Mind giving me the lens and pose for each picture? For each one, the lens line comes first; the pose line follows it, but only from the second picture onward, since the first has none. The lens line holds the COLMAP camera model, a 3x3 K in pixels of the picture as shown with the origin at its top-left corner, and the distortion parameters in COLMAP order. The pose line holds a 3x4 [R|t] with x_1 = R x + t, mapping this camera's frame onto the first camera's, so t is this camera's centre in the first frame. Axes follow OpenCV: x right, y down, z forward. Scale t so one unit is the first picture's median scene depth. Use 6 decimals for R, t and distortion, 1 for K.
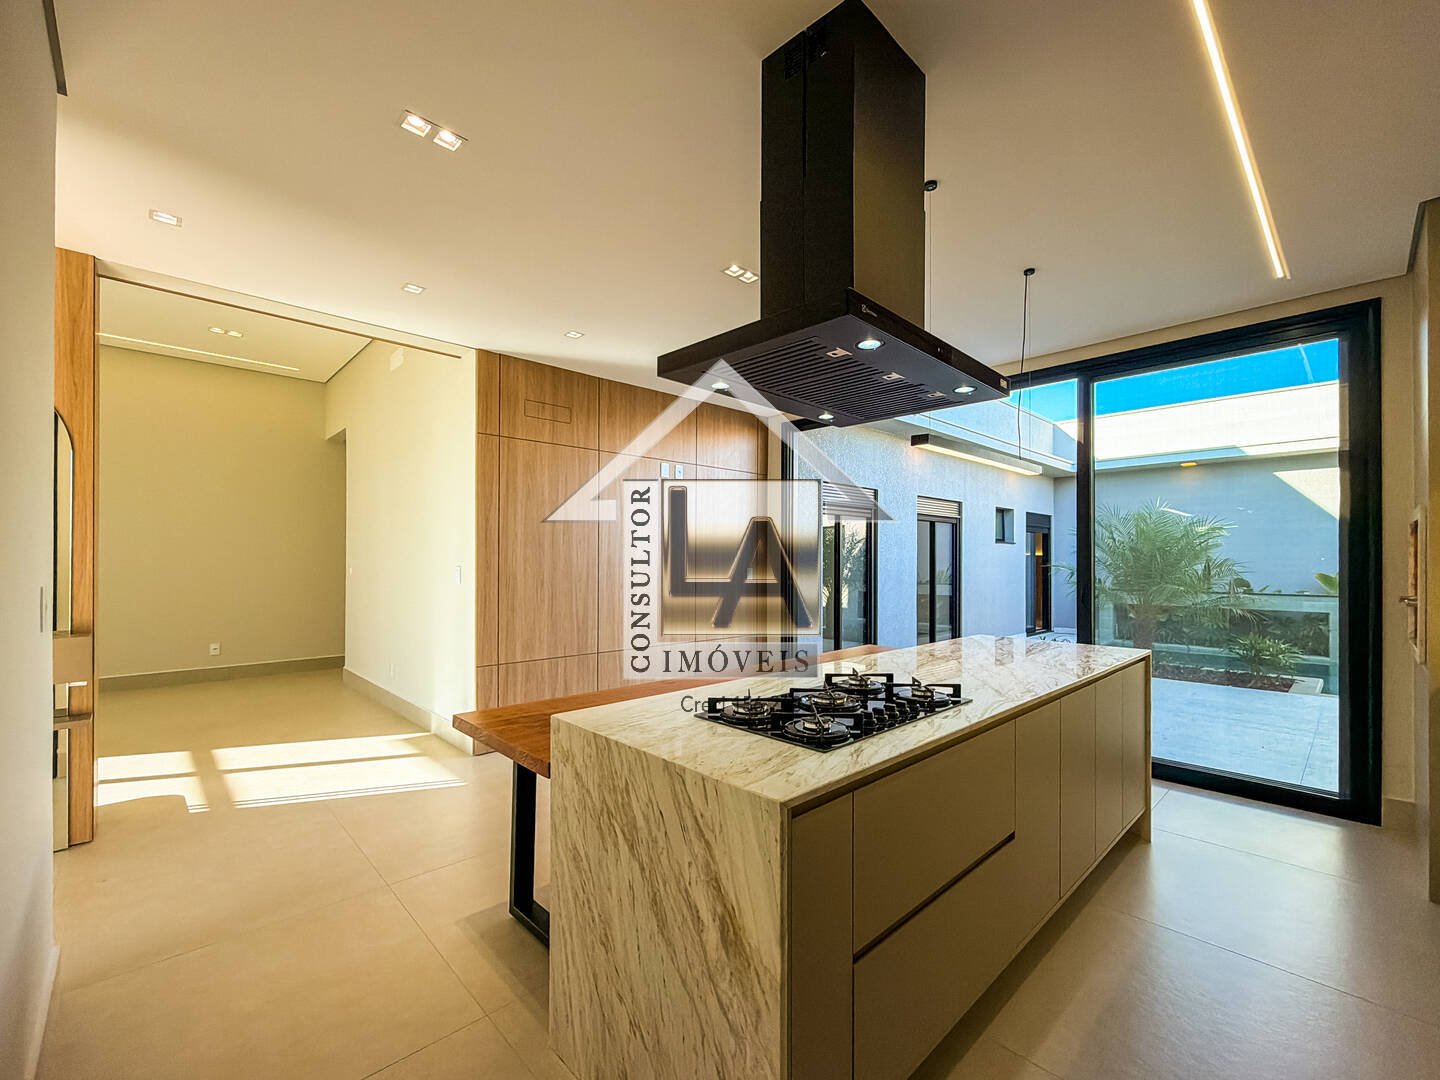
lens RADIAL K [[607.6, 0, 720.2], [0, 607.6, 564.9], [0, 0, 1]] dist [-0.002396, -0.000398]
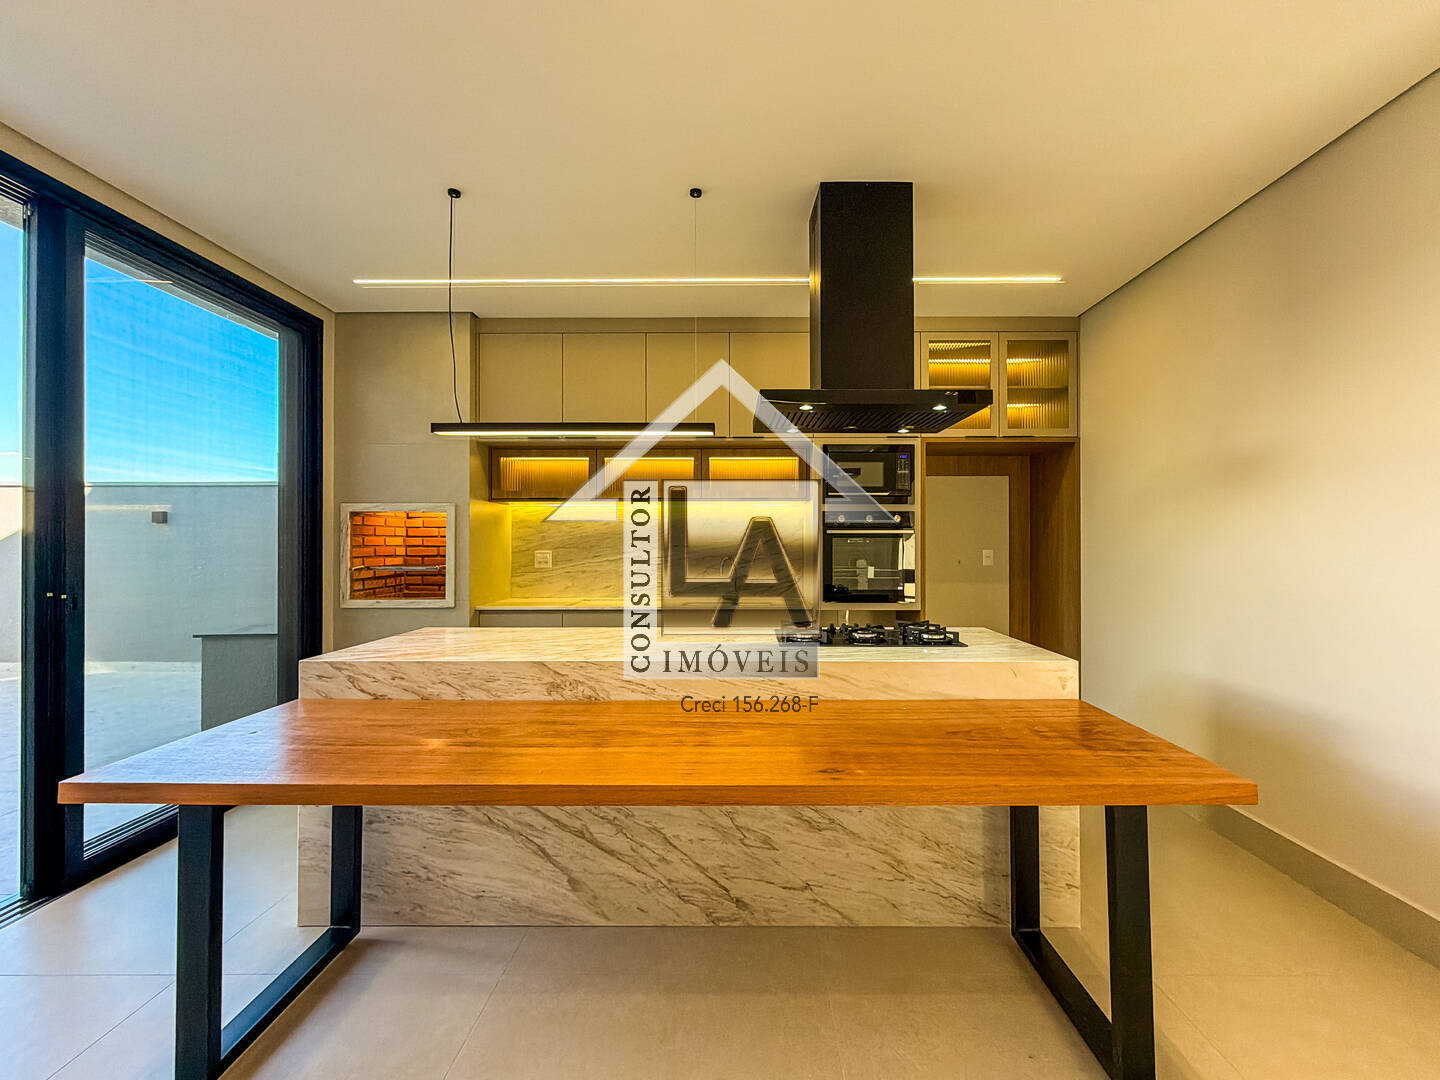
lens RADIAL K [[608.6, 0, 740.6], [0, 608.6, 539.5], [0, 0, 1]] dist [-0.000373, -0.000115]
pose [[-0.723155, 0.001964, 0.690683, -0.325091], [0.005911, 0.999977, 0.003346, -0.002278], [-0.690661, 0.006503, -0.723150, 1.205878]]
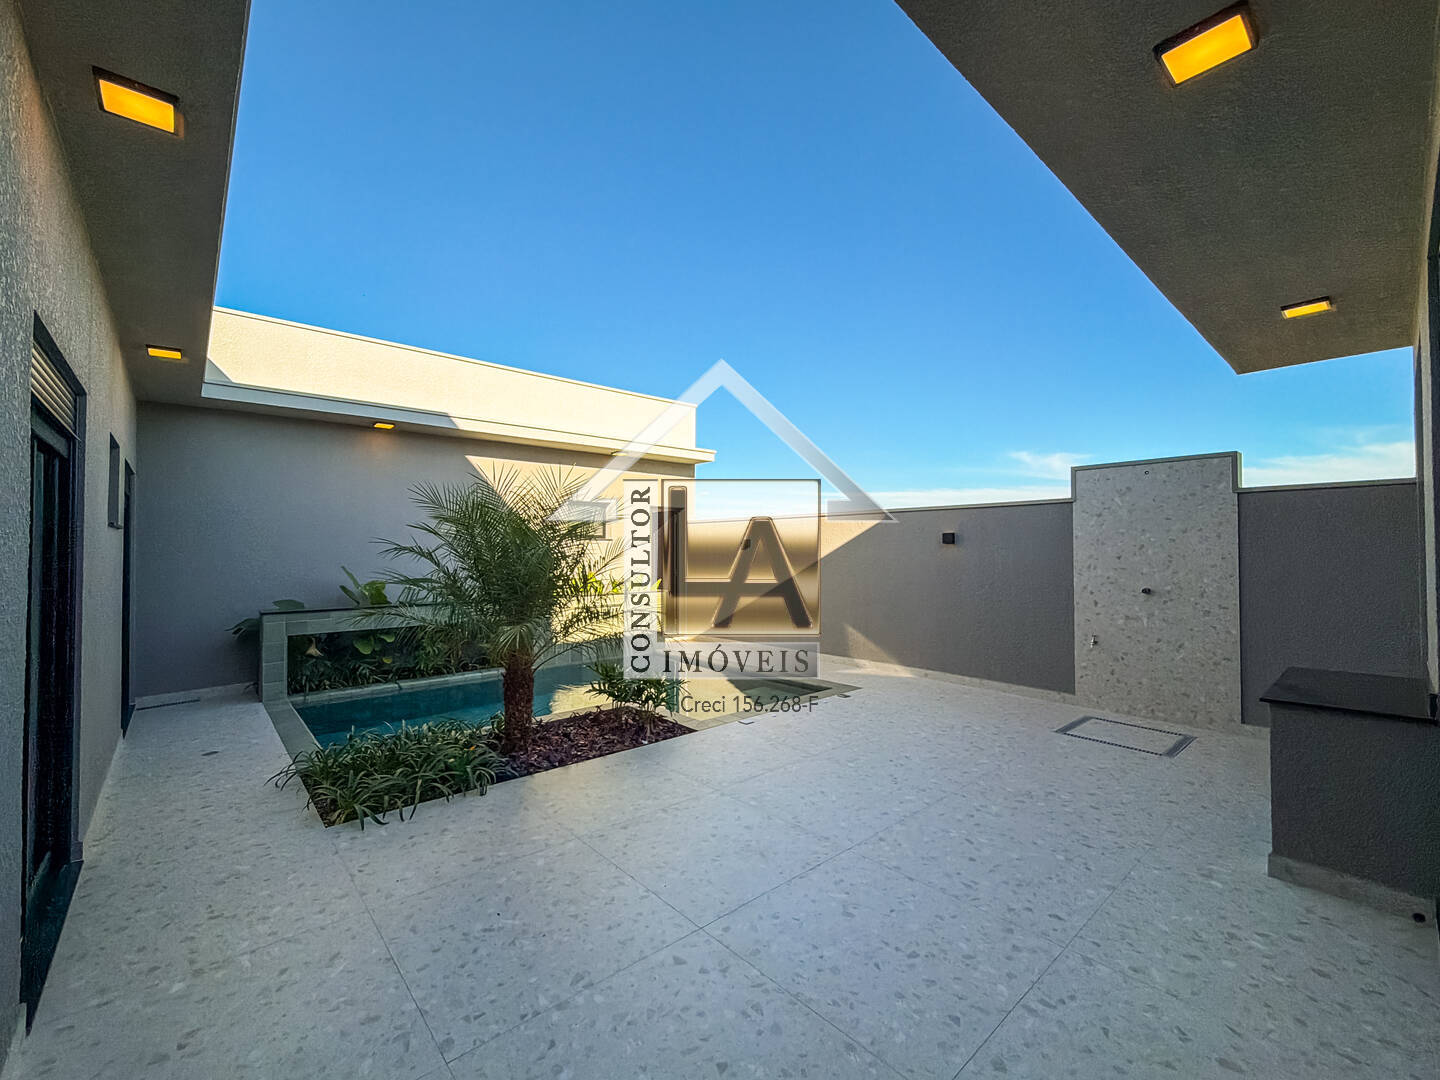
lens RADIAL K [[600.4, 0, 692.9], [0, 600.4, 543.4], [0, 0, 1]] dist [0.000084, 0.000125]
pose [[0.053818, 0.010514, 0.998495, 0.277457], [0.013747, 0.999842, -0.011269, -0.047849], [-0.998456, 0.014332, 0.053665, 1.847170]]
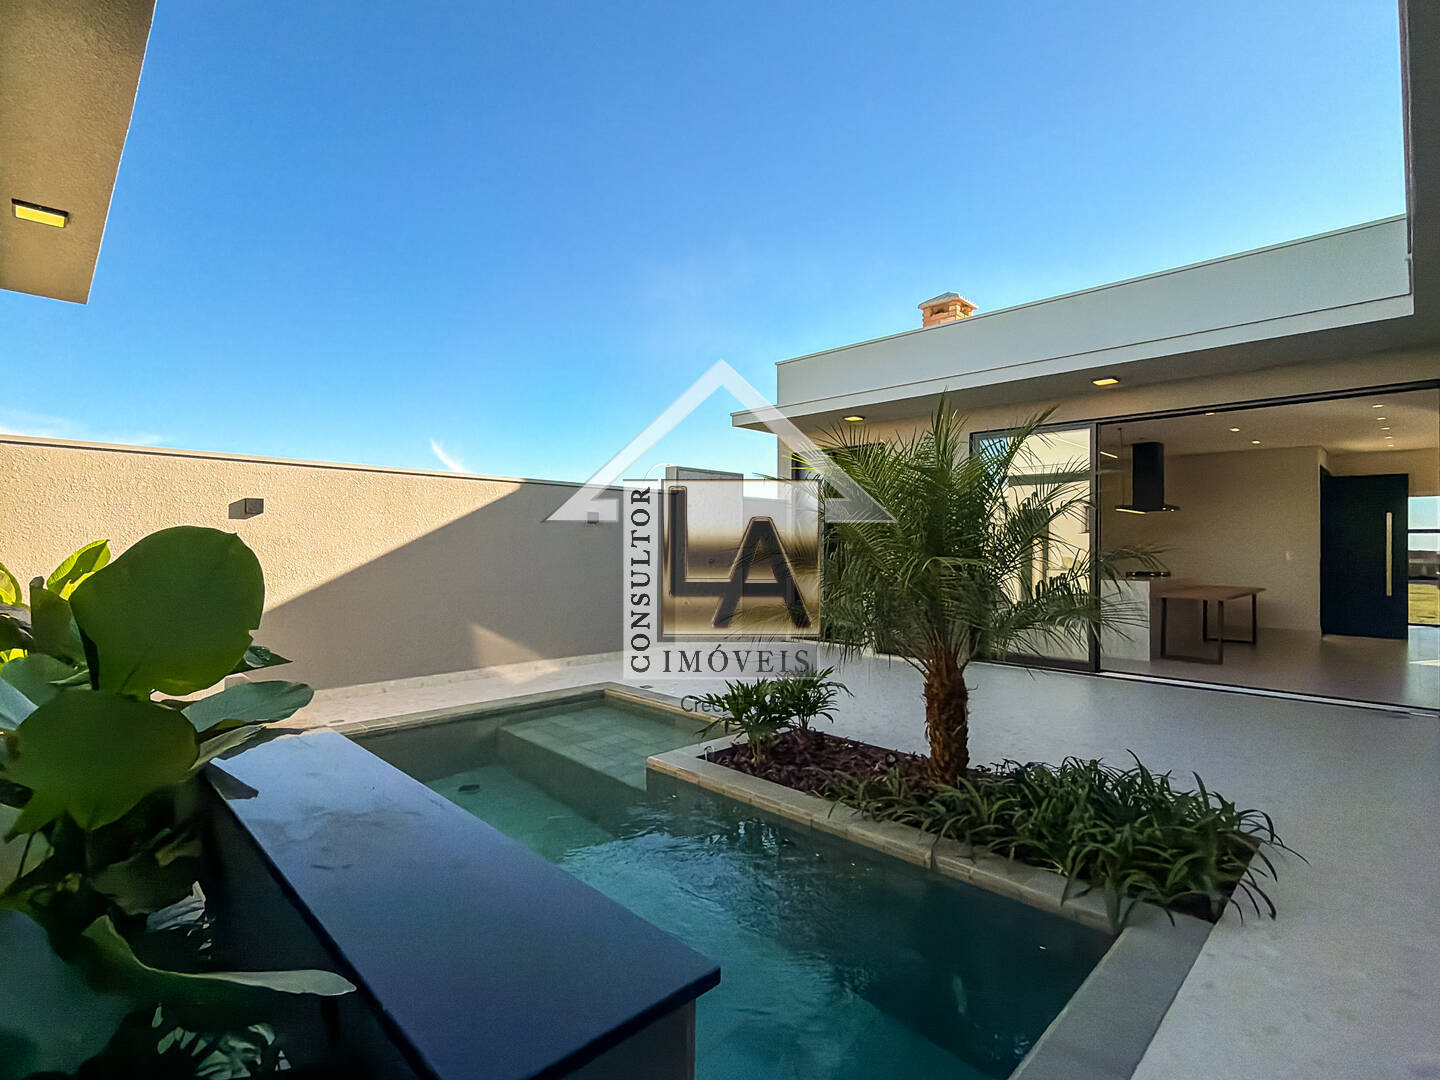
lens RADIAL K [[701.2, 0, 736.0], [0, 701.2, 538.9], [0, 0, 1]] dist [0.001797, 0.000271]
pose [[-0.999393, -0.009673, -0.033454, 1.979731], [-0.009728, 0.999952, 0.001485, -0.012814], [0.033438, 0.001810, -0.999439, 3.471376]]
